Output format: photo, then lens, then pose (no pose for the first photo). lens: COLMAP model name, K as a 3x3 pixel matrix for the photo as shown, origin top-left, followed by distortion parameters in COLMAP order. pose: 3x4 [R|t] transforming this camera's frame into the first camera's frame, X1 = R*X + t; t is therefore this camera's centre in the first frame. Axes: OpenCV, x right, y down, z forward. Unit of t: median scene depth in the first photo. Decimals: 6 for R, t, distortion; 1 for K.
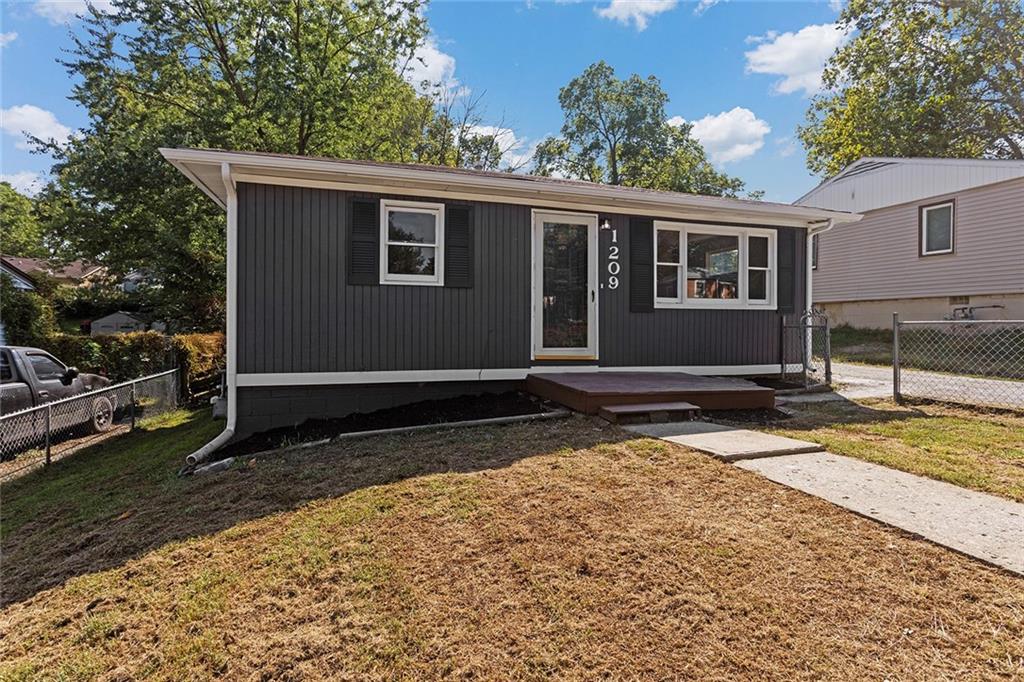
lens RADIAL K [[520.5, 0, 499.7], [0, 520.5, 348.6], [0, 0, 1]] dist [-0.003188, 0.002243]
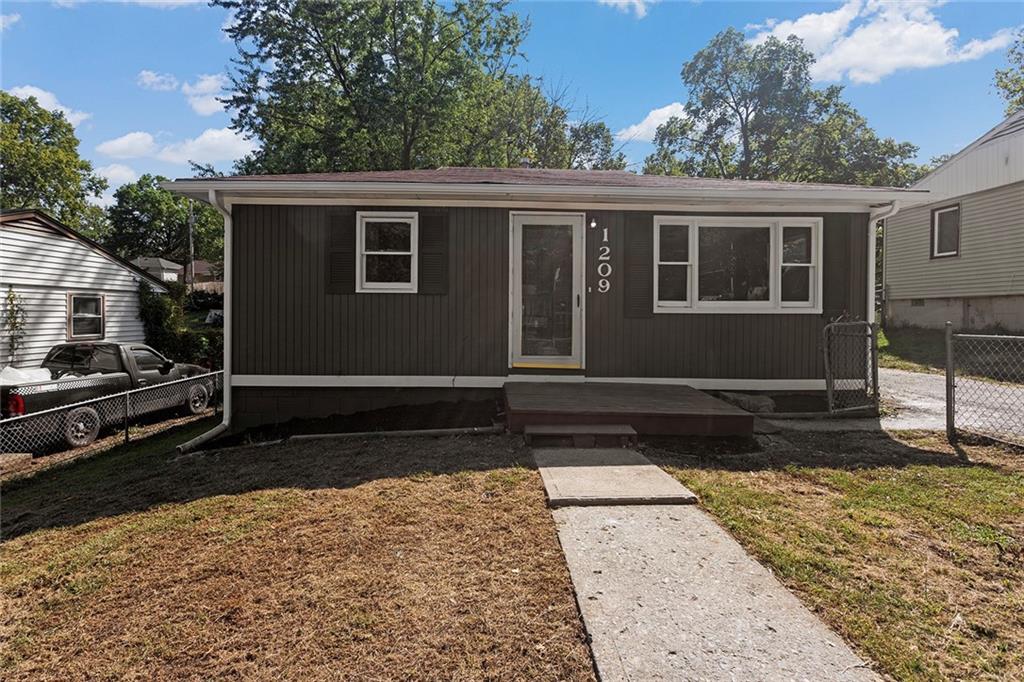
lens RADIAL K [[521.9, 0, 511.3], [0, 521.9, 336.6], [0, 0, 1]] dist [-0.003118, 0.001184]
pose [[0.960545, 0.013929, -0.277774, 0.310410], [-0.013599, 0.999903, 0.003116, -0.036488], [0.277790, 0.000785, 0.960641, 0.066885]]
